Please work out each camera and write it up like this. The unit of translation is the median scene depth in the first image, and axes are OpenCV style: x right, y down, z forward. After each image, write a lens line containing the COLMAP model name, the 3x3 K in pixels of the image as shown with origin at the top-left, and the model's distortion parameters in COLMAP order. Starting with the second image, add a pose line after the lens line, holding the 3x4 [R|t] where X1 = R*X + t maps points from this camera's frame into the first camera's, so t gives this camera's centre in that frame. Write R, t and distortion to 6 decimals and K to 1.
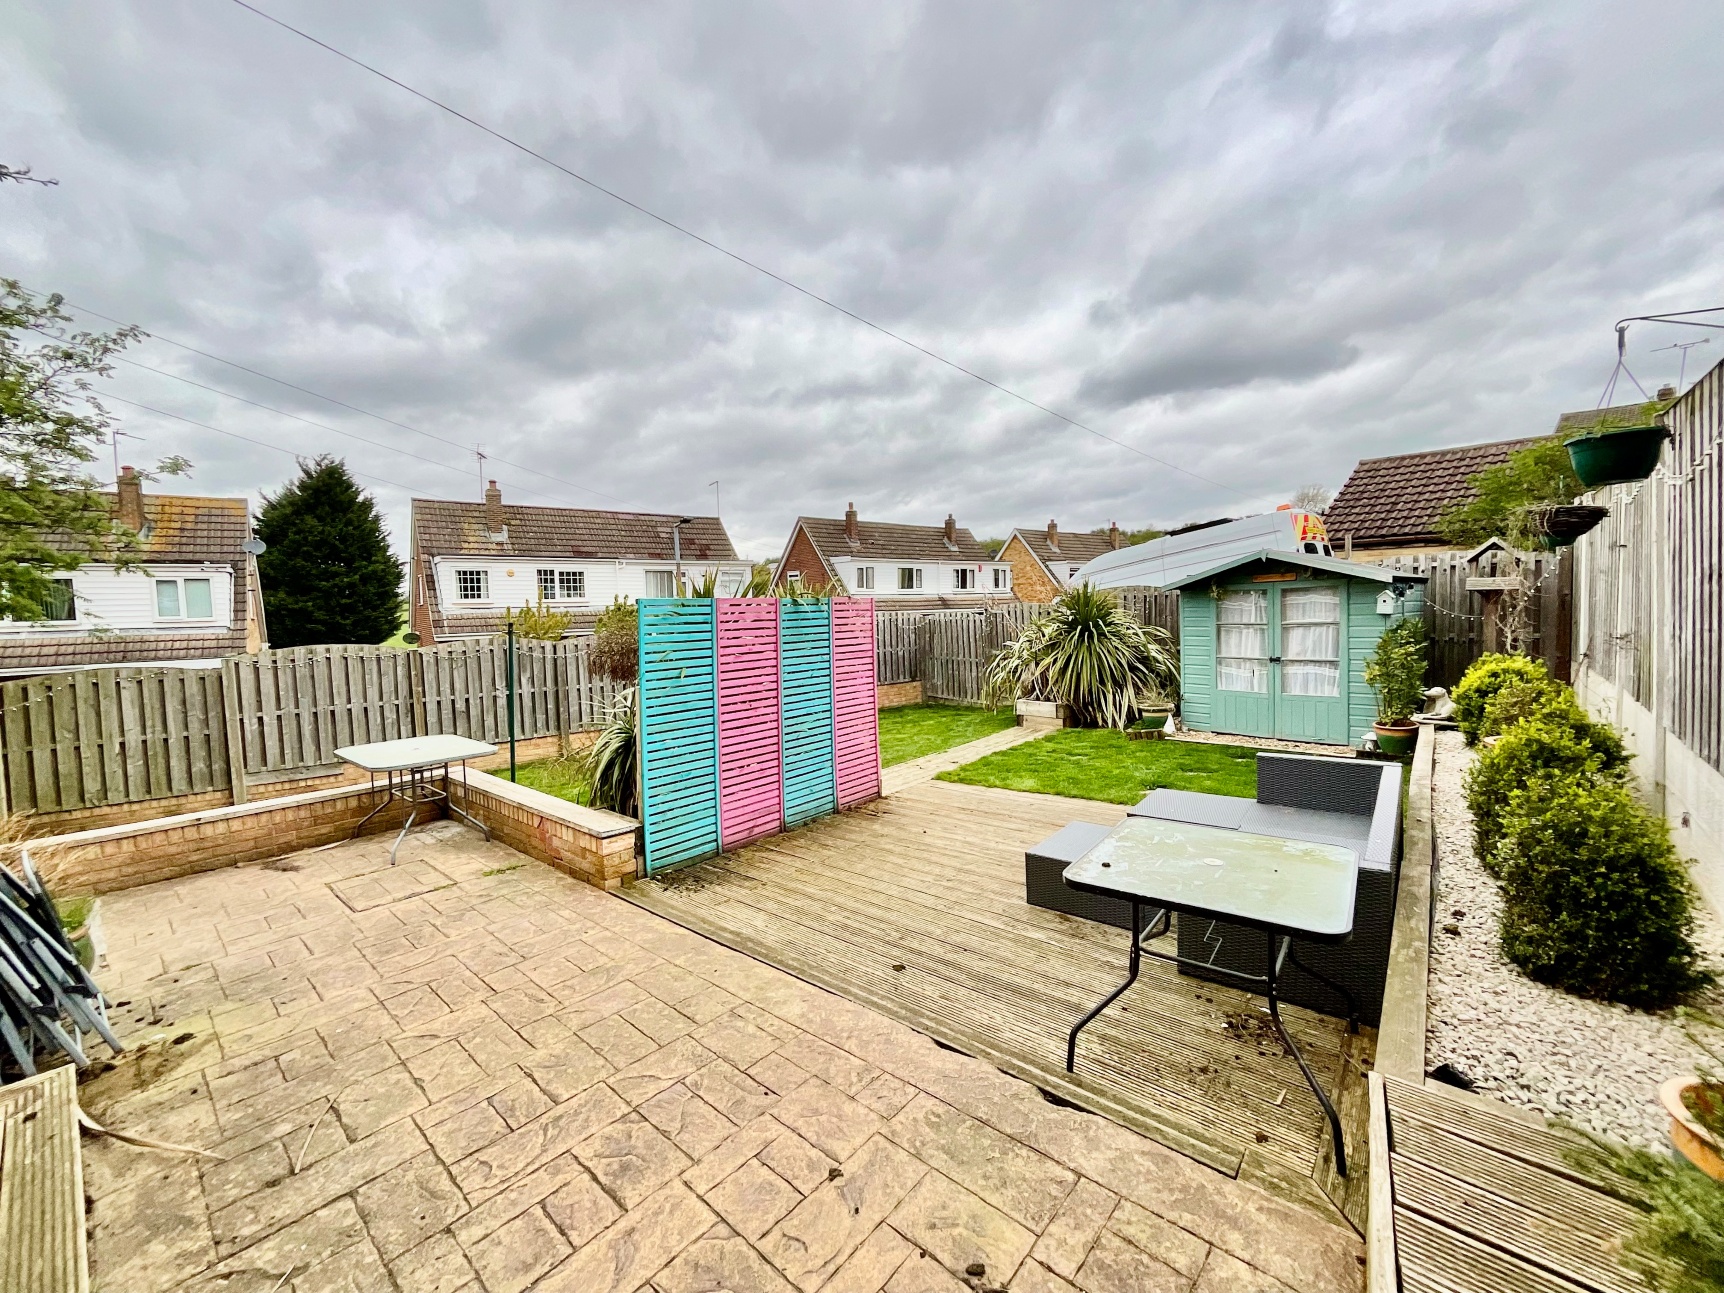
lens RADIAL K [[696.4, 0, 854.9], [0, 696.4, 657.1], [0, 0, 1]] dist [-0.001509, 0.000628]
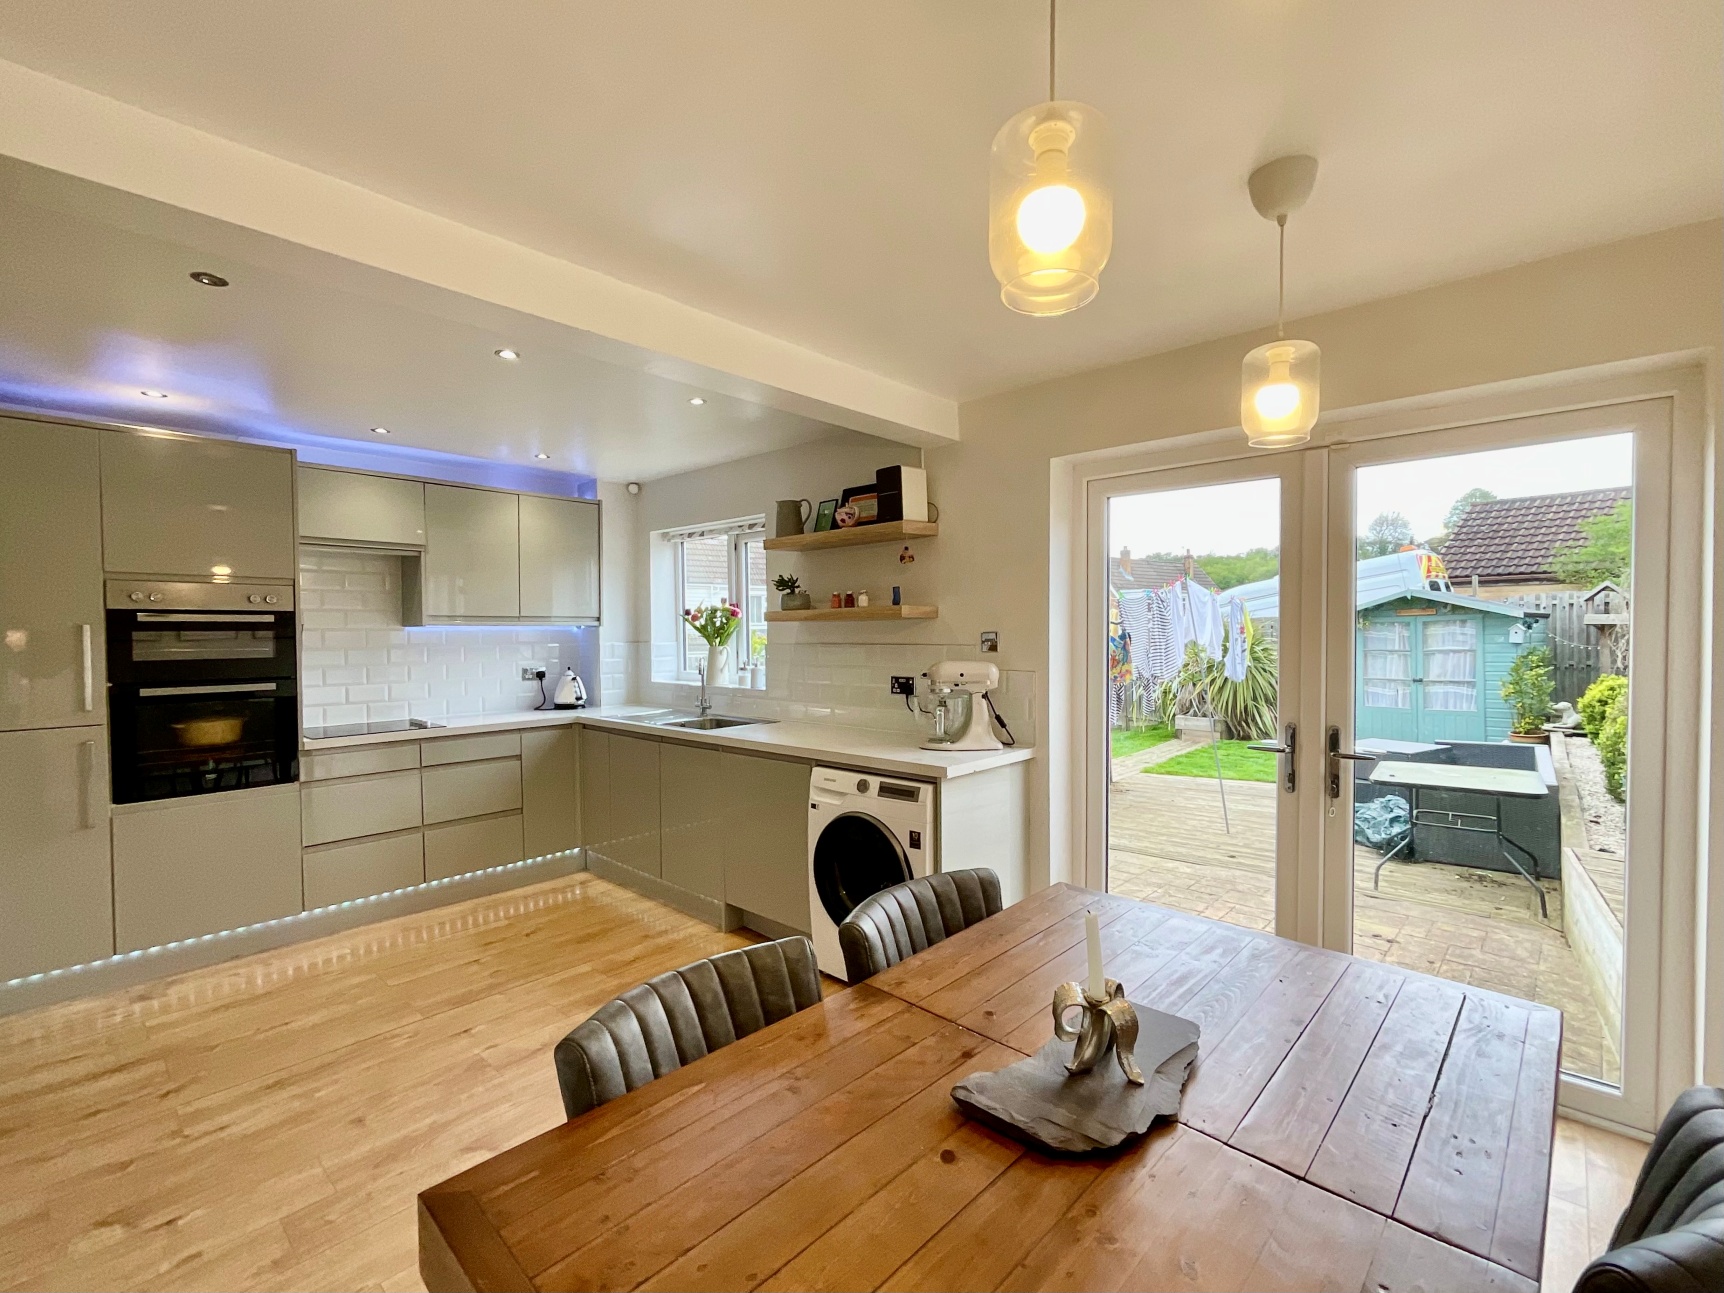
lens RADIAL K [[783.5, 0, 839.0], [0, 783.5, 649.0], [0, 0, 1]] dist [0.010827, 0.000707]
pose [[0.999584, 0.011299, -0.026532, -0.351275], [-0.012713, 0.998474, -0.053738, 0.034691], [0.025884, 0.054053, 0.998203, -0.374934]]
